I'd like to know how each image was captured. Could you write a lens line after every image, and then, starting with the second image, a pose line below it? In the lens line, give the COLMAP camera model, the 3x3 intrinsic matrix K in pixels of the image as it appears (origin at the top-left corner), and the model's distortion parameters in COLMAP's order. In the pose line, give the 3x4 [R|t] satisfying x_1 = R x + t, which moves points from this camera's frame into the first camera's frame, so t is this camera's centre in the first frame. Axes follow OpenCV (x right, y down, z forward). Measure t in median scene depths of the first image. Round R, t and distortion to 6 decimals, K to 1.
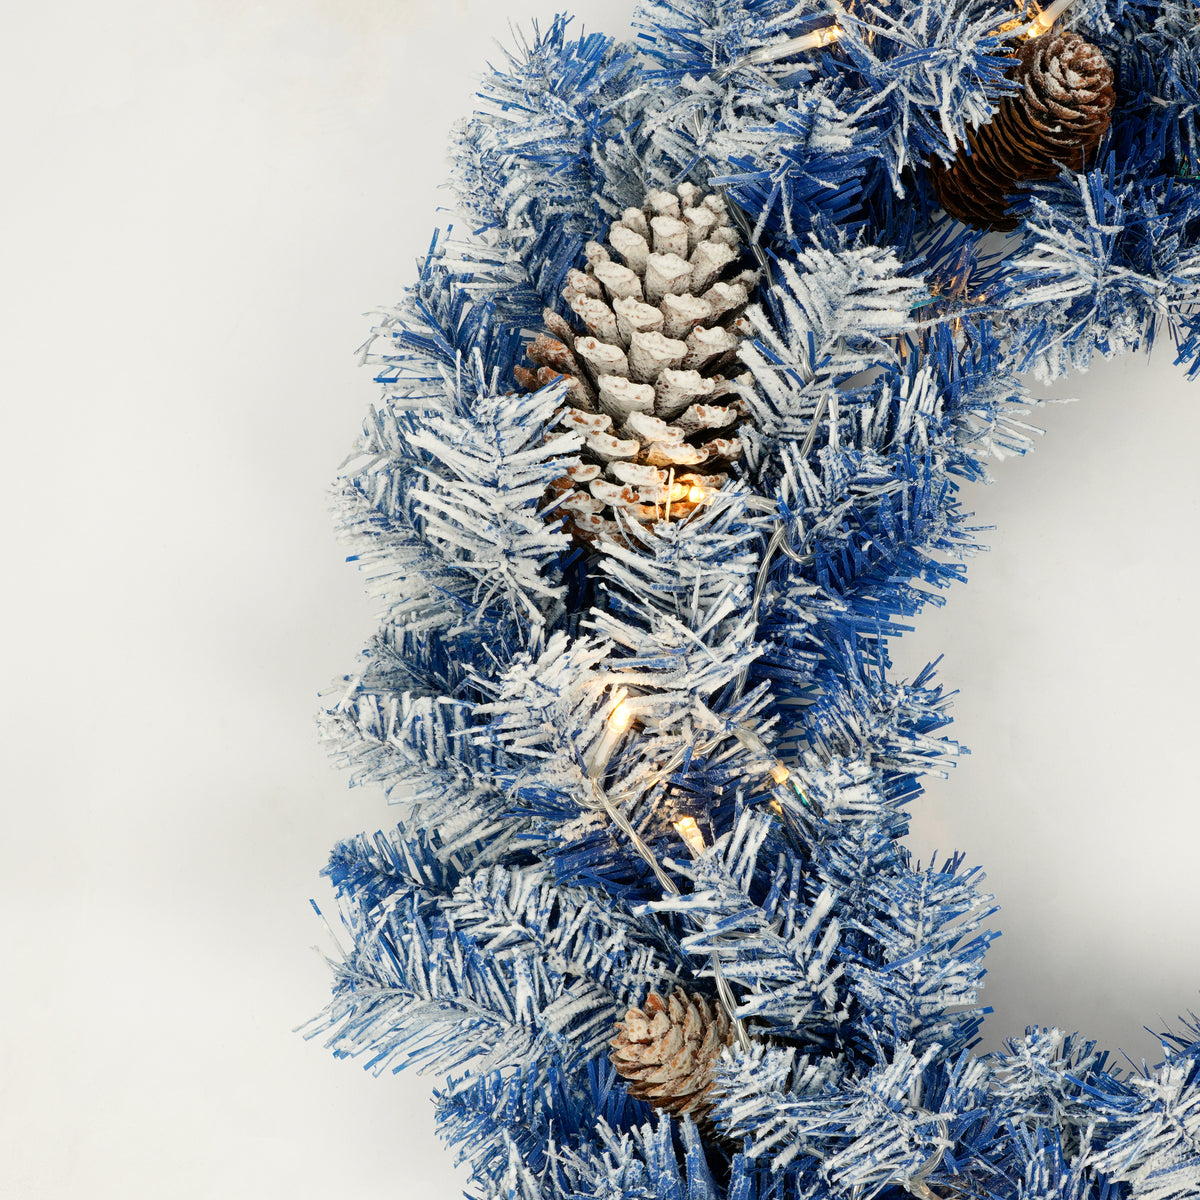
lens RADIAL K [[4124.8, 0, 600.0], [0, 4124.8, 600.0], [0, 0, 1]] dist [-0.022753, -1.115444]
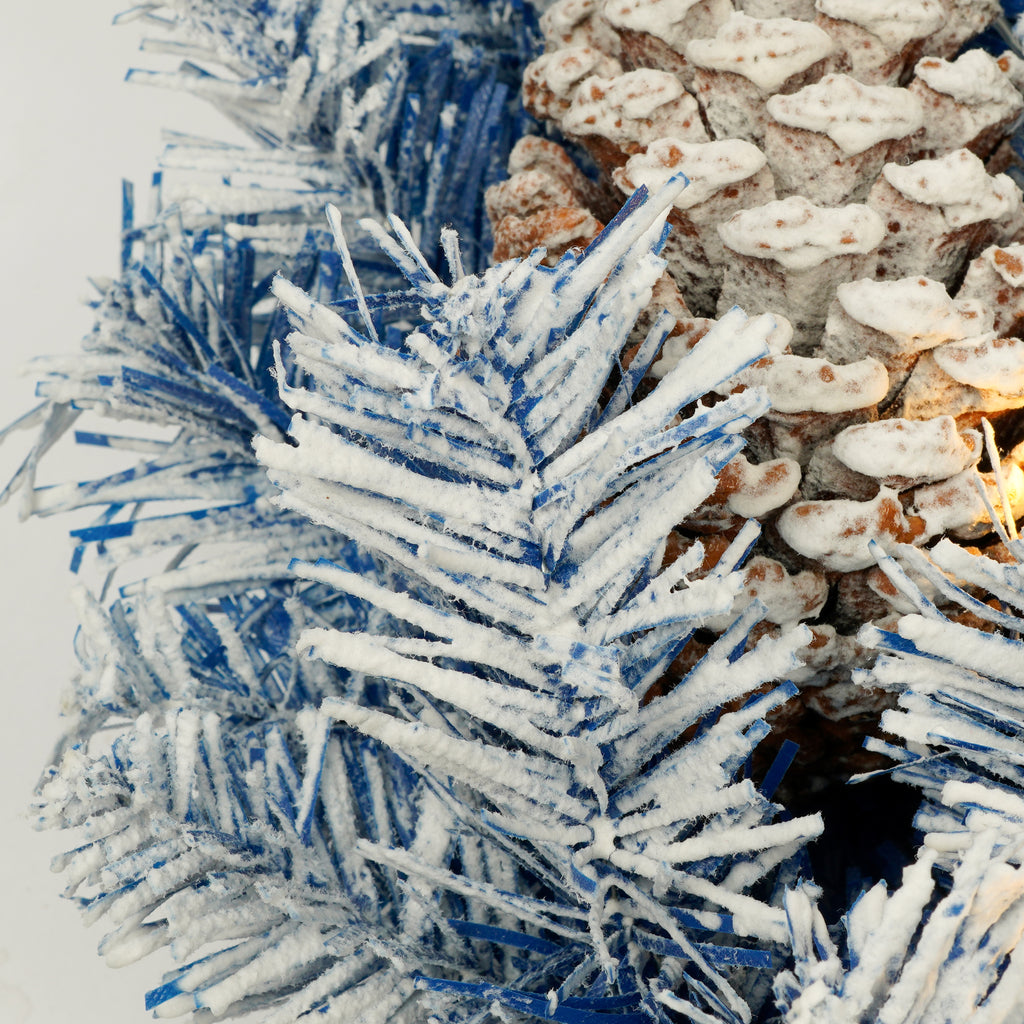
lens RADIAL K [[3519.8, 0, 512.0], [0, 3519.8, 512.0], [0, 0, 1]] dist [-0.022753, -1.115444]
pose [[0.946116, -0.221768, 0.235975, -0.094252], [0.297131, 0.884247, -0.360305, 0.071824], [-0.128757, 0.411006, 0.902494, 0.733950]]
